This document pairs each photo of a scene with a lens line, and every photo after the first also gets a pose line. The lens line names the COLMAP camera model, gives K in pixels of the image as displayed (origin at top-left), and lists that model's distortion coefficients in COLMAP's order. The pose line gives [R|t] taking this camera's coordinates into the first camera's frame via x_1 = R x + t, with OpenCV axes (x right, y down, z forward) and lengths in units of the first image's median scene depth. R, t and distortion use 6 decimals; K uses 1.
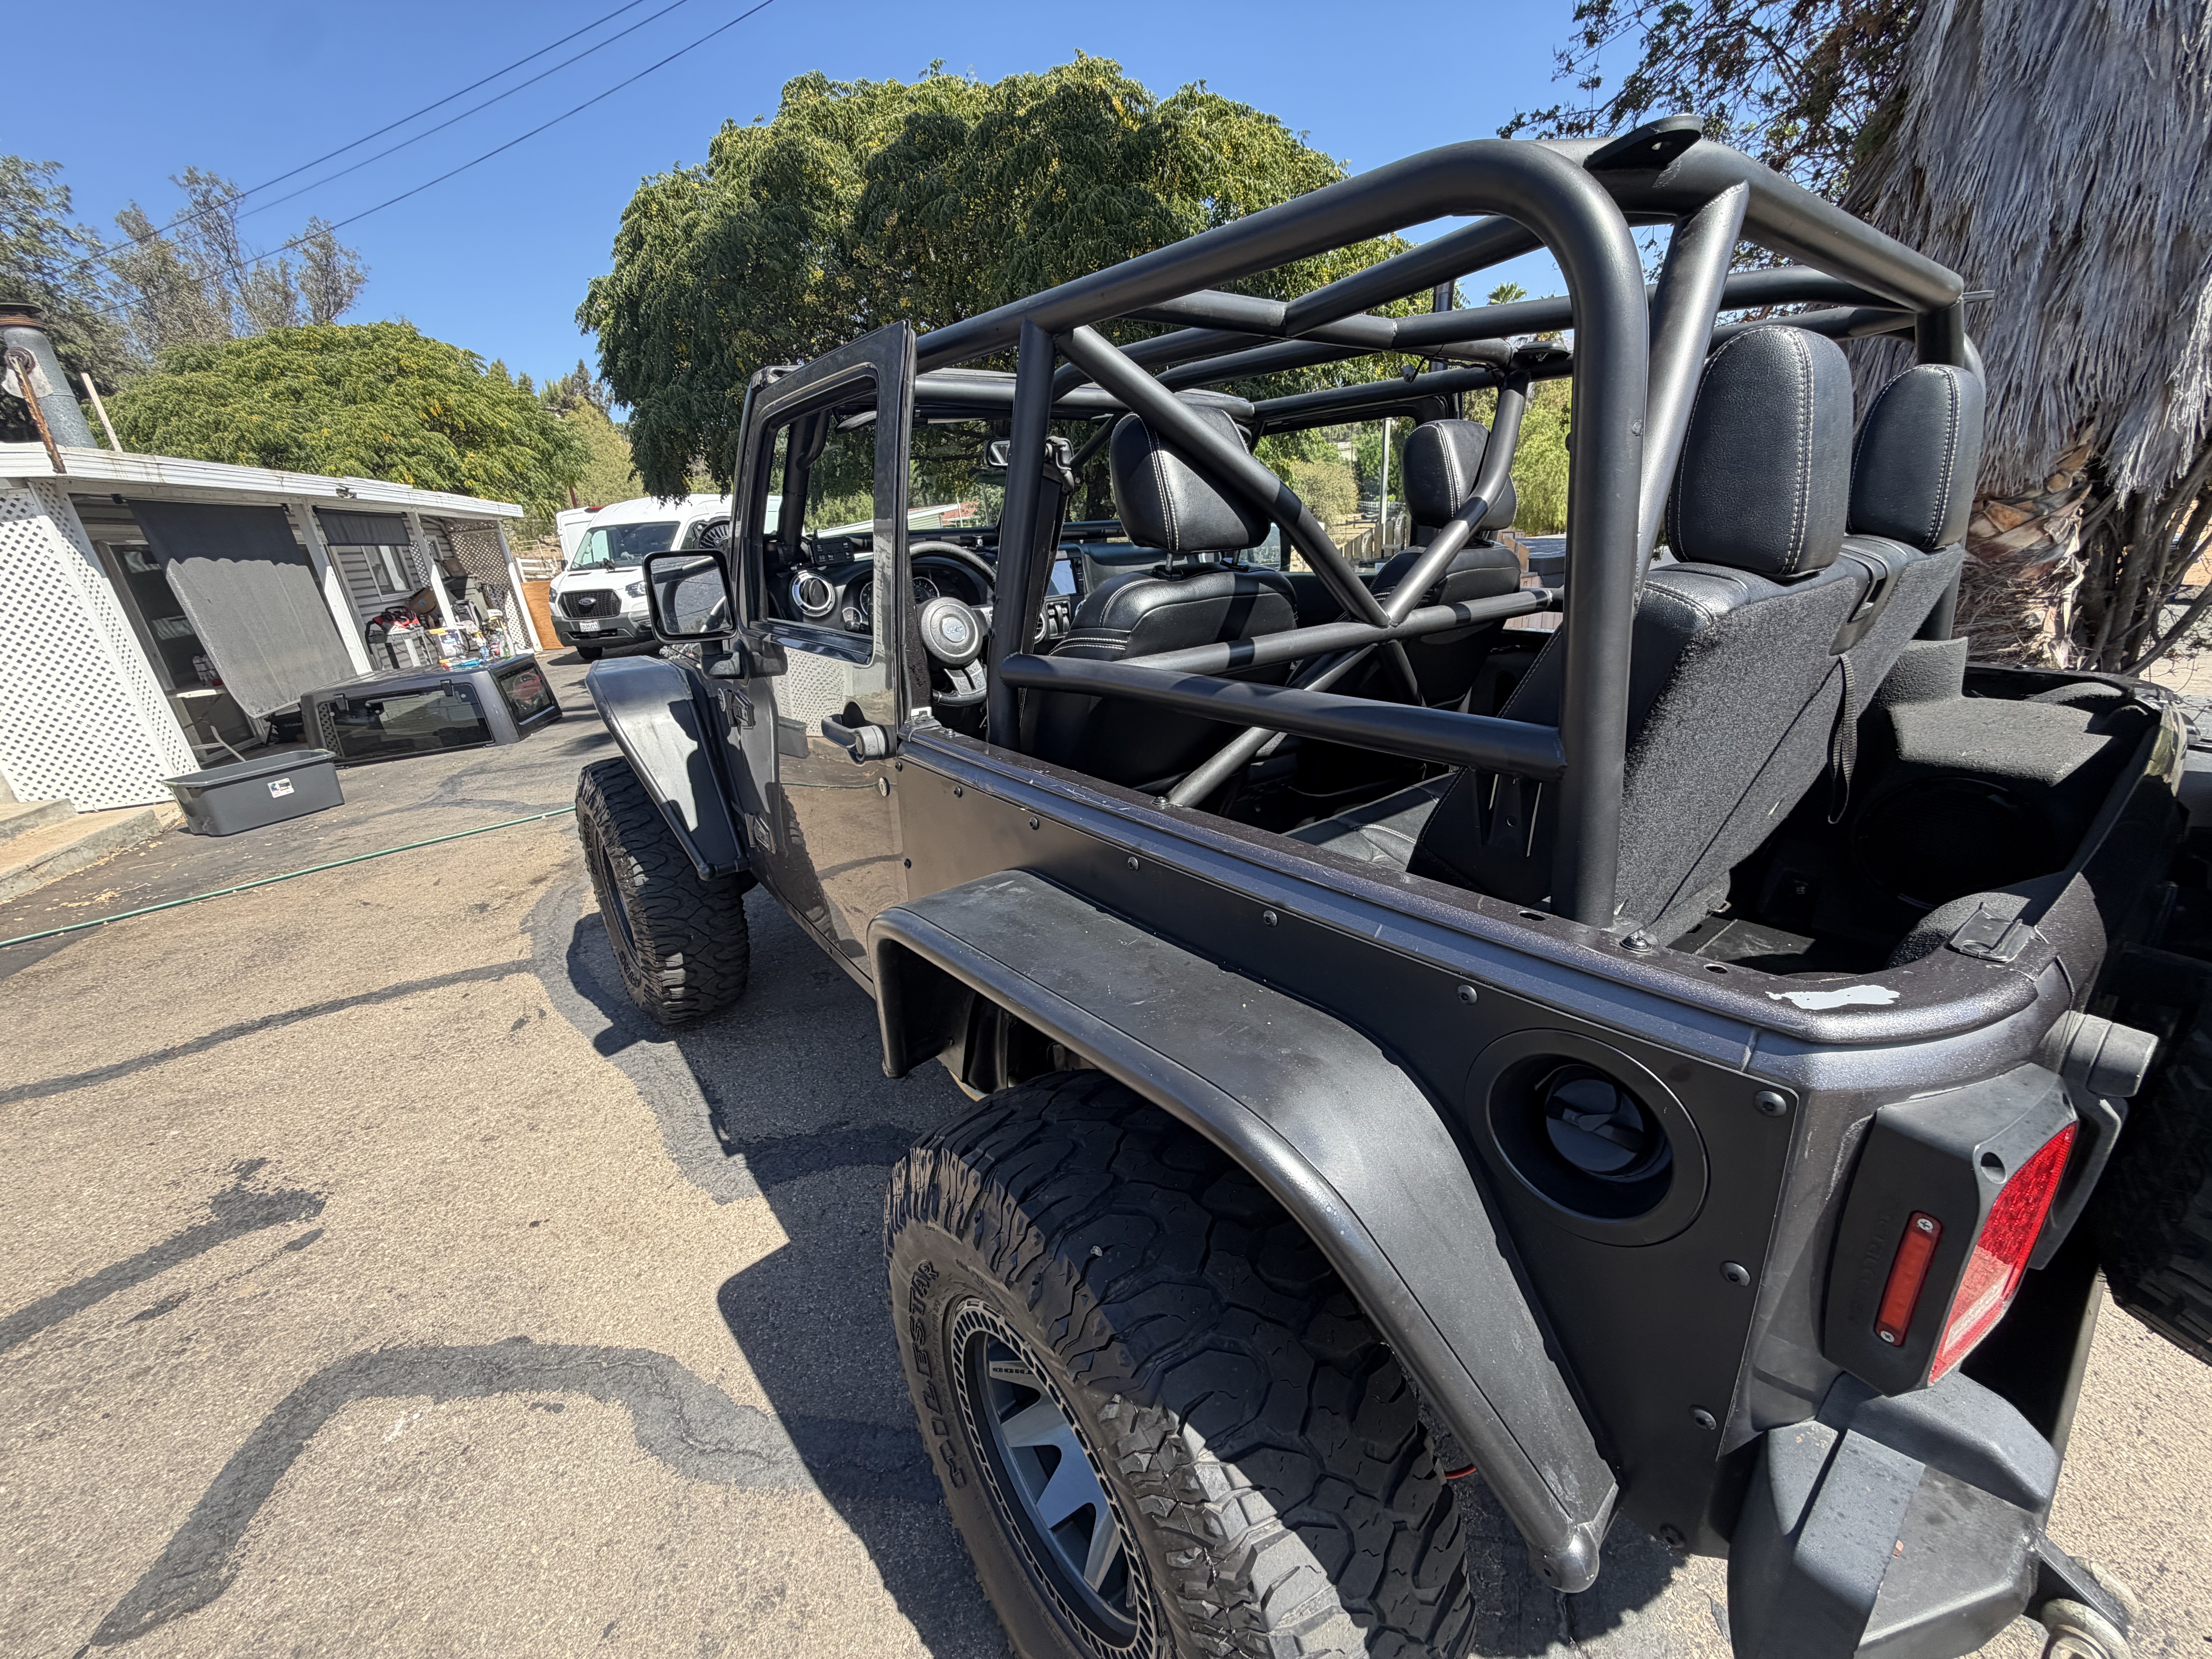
lens RADIAL K [[867.6, 0, 1110.4], [0, 867.6, 824.5], [0, 0, 1]] dist [-0.001425, 0.000160]
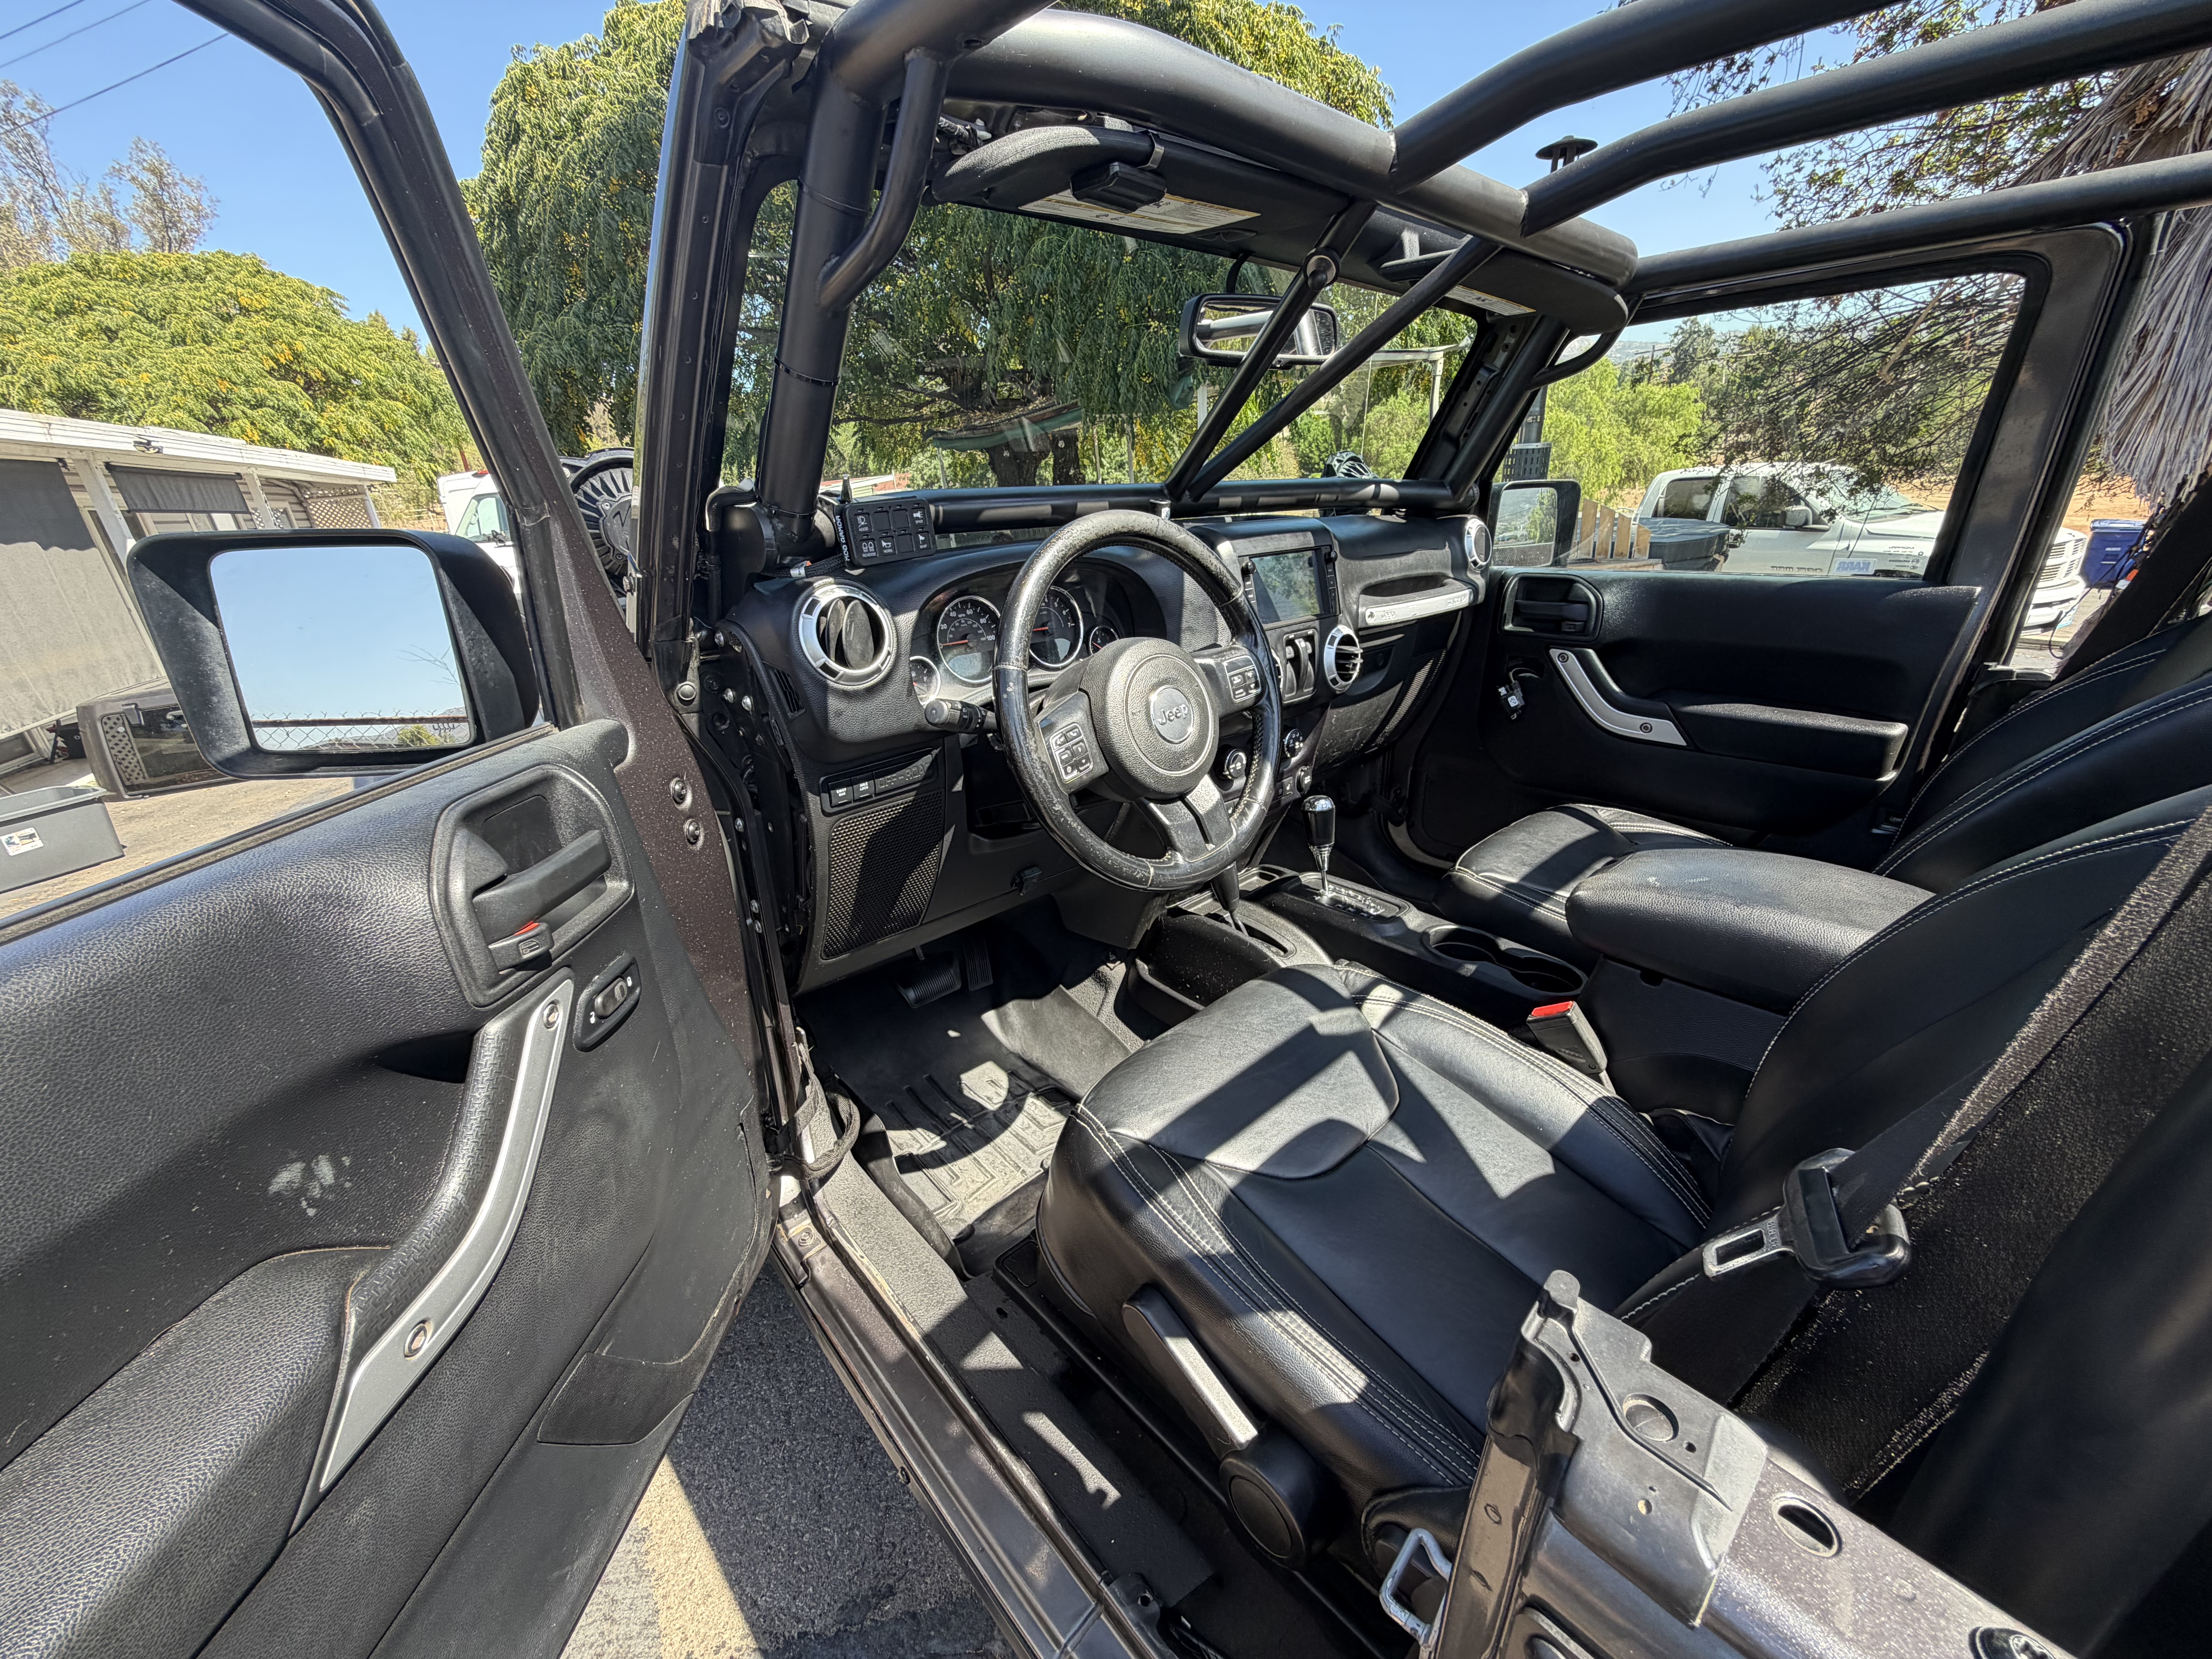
lens RADIAL K [[876.1, 0, 1111.6], [0, 876.1, 820.5], [0, 0, 1]] dist [0.001047, 0.000254]
pose [[0.997380, -0.016160, 0.070507, -0.030314], [0.014846, 0.999707, 0.019119, -0.022457], [-0.070796, -0.018022, 0.997328, 0.069969]]
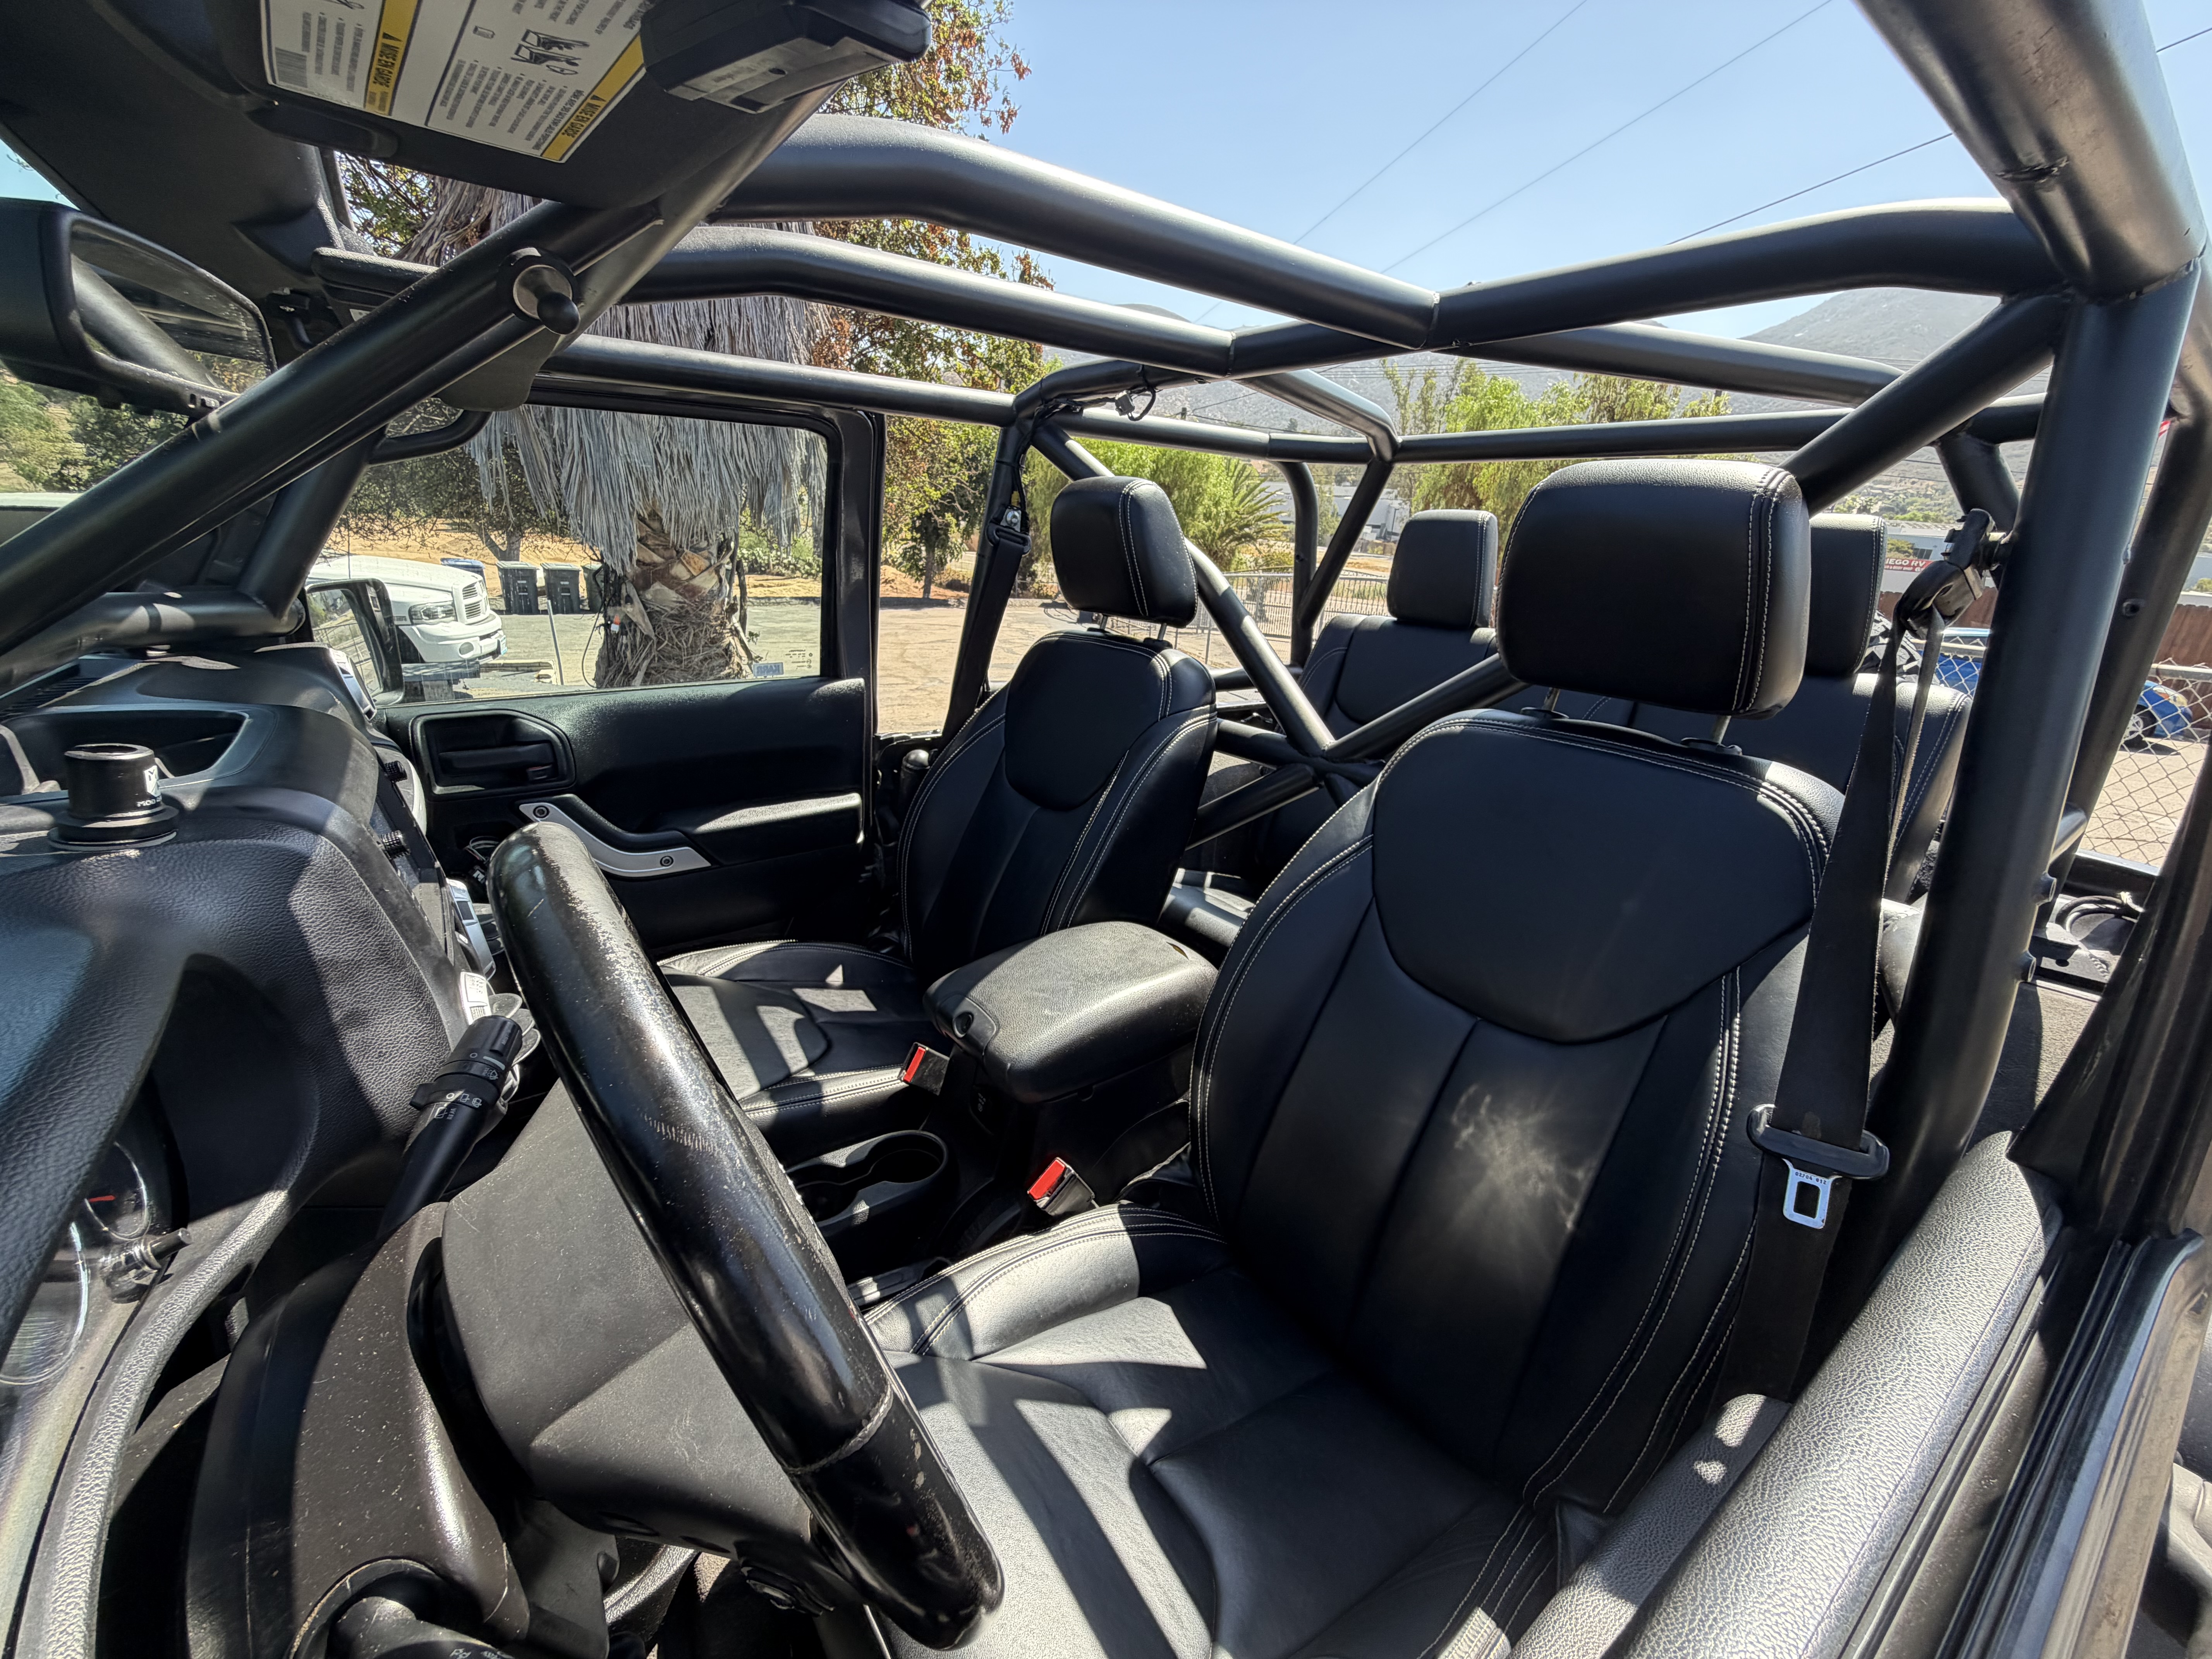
lens RADIAL K [[867.6, 0, 1110.4], [0, 867.6, 824.5], [0, 0, 1]] dist [-0.001425, 0.000160]
pose [[0.043083, -0.271366, 0.961511, -0.056117], [0.286027, 0.925471, 0.248378, -0.058629], [-0.957252, 0.264317, 0.117490, 0.142324]]
